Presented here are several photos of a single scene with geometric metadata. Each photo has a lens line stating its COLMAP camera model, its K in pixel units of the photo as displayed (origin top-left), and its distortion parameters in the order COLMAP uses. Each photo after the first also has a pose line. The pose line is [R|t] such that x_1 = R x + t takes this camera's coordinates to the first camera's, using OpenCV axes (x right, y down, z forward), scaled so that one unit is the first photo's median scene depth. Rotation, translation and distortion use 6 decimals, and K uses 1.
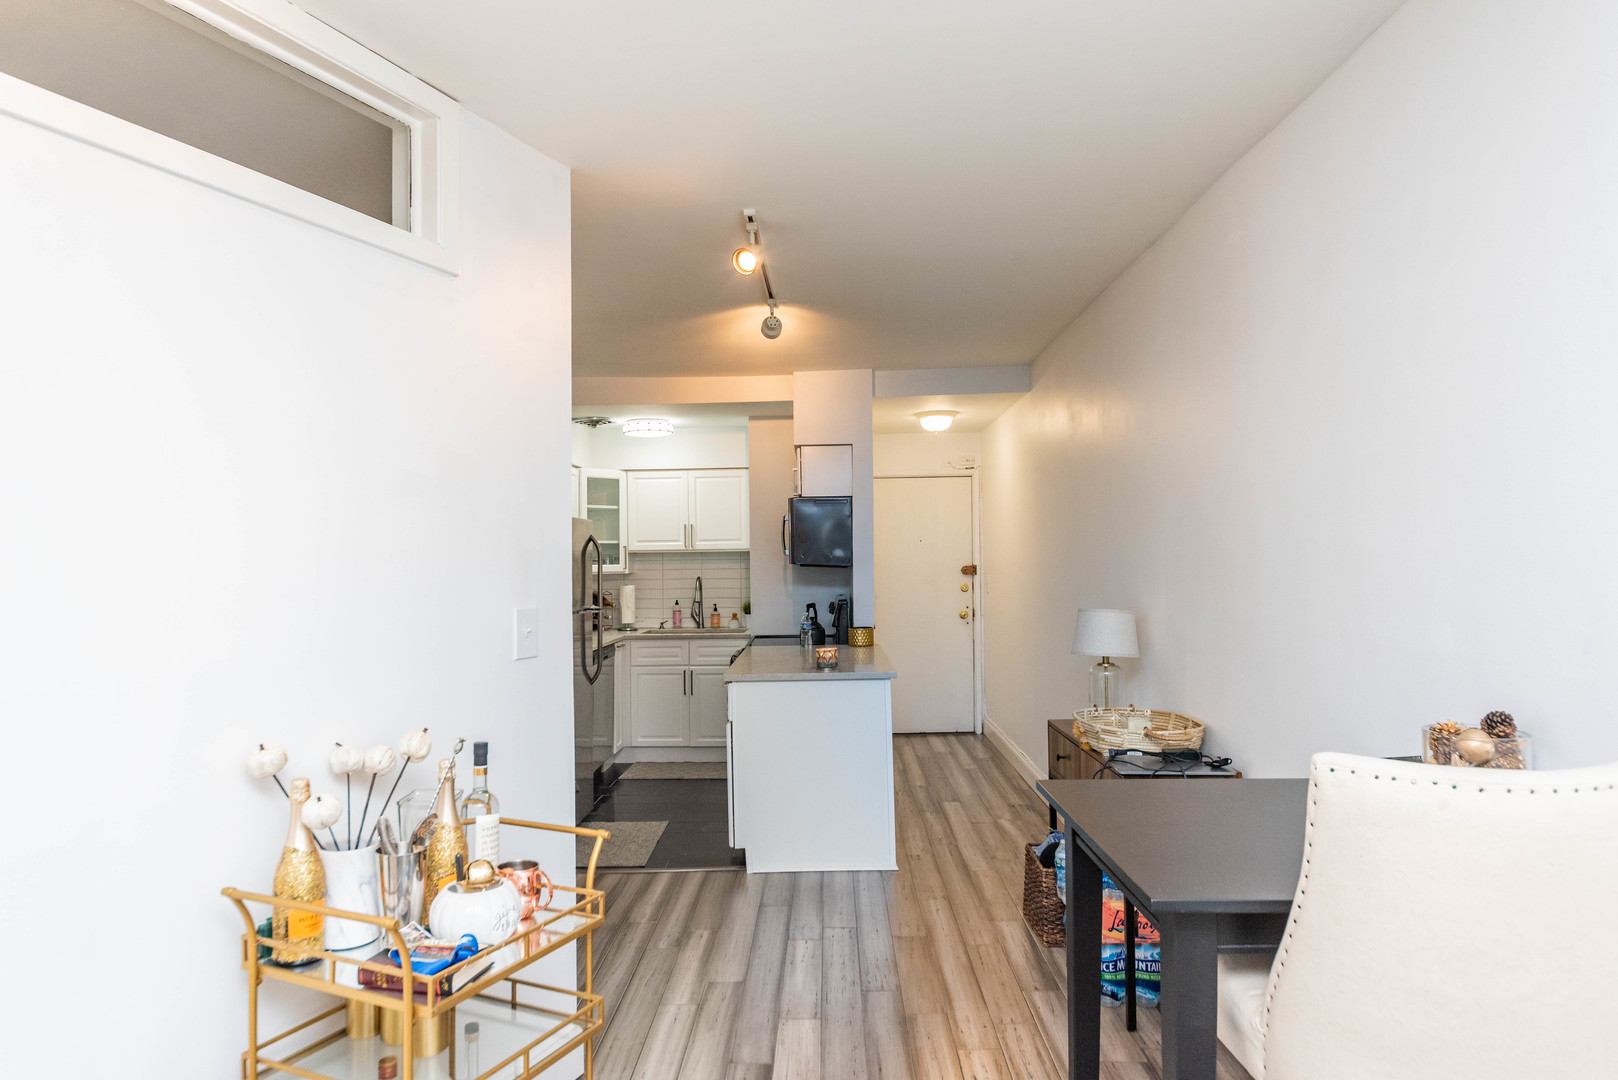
lens RADIAL K [[1032.4, 0, 807.7], [0, 1032.4, 535.3], [0, 0, 1]] dist [0.005148, 0.000062]
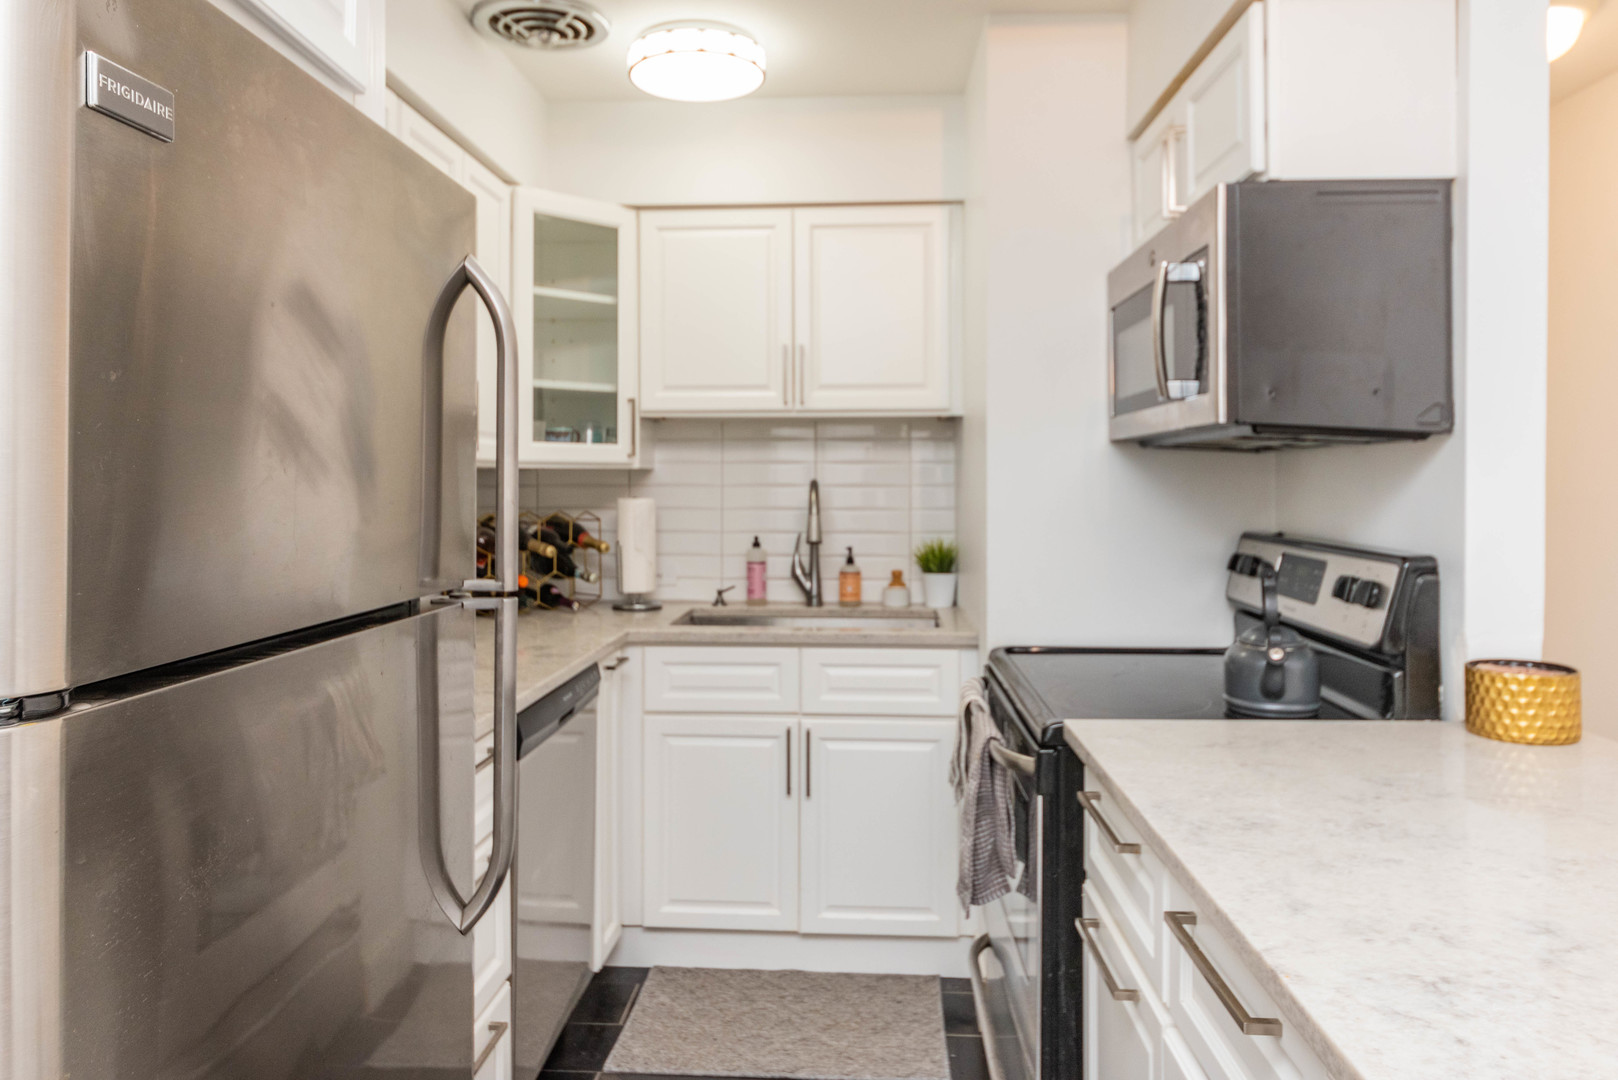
lens RADIAL K [[1101.9, 0, 809.1], [0, 1101.9, 493.0], [0, 0, 1]] dist [0.005434, -0.005138]
pose [[0.999583, 0.014746, -0.024838, -0.097939], [-0.013903, 0.999332, 0.033805, 0.031093], [0.025320, -0.033446, 0.999120, 0.577235]]
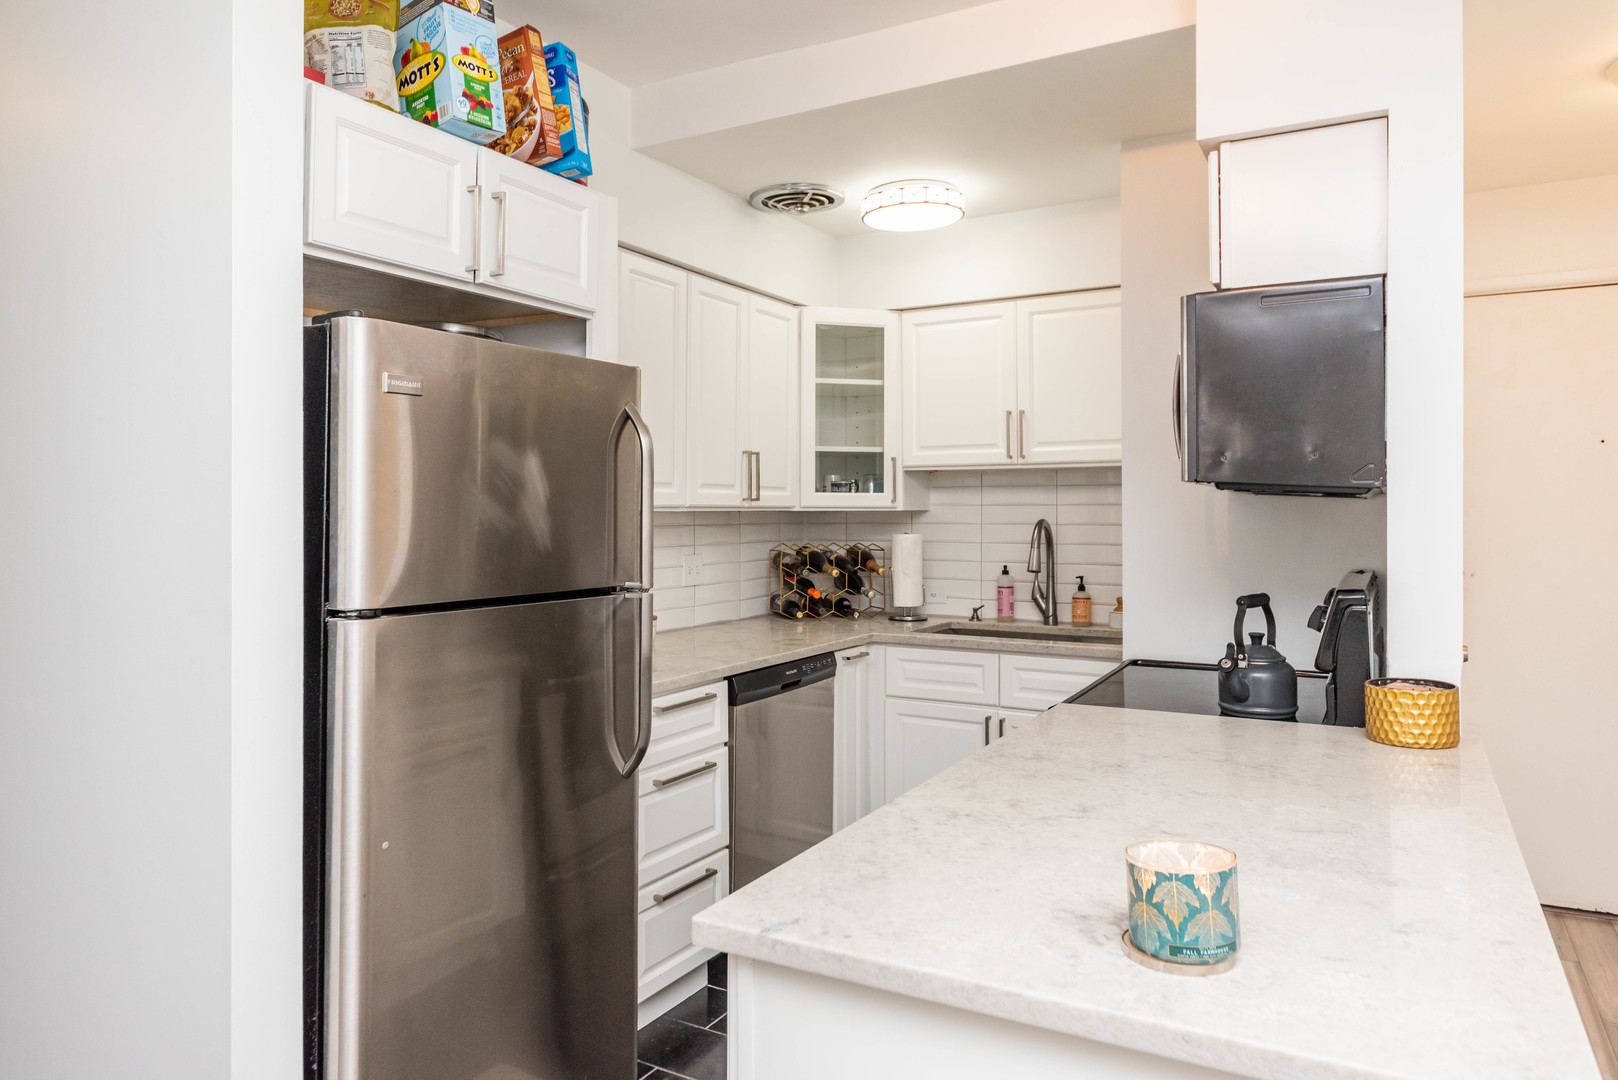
lens RADIAL K [[1077.8, 0, 771.4], [0, 1077.8, 507.4], [0, 0, 1]] dist [-0.005539, -0.005093]
pose [[0.870200, 0.010585, -0.492585, 0.034006], [0.000588, 0.999746, 0.022523, 0.023195], [0.492698, -0.019889, 0.869973, 0.500727]]
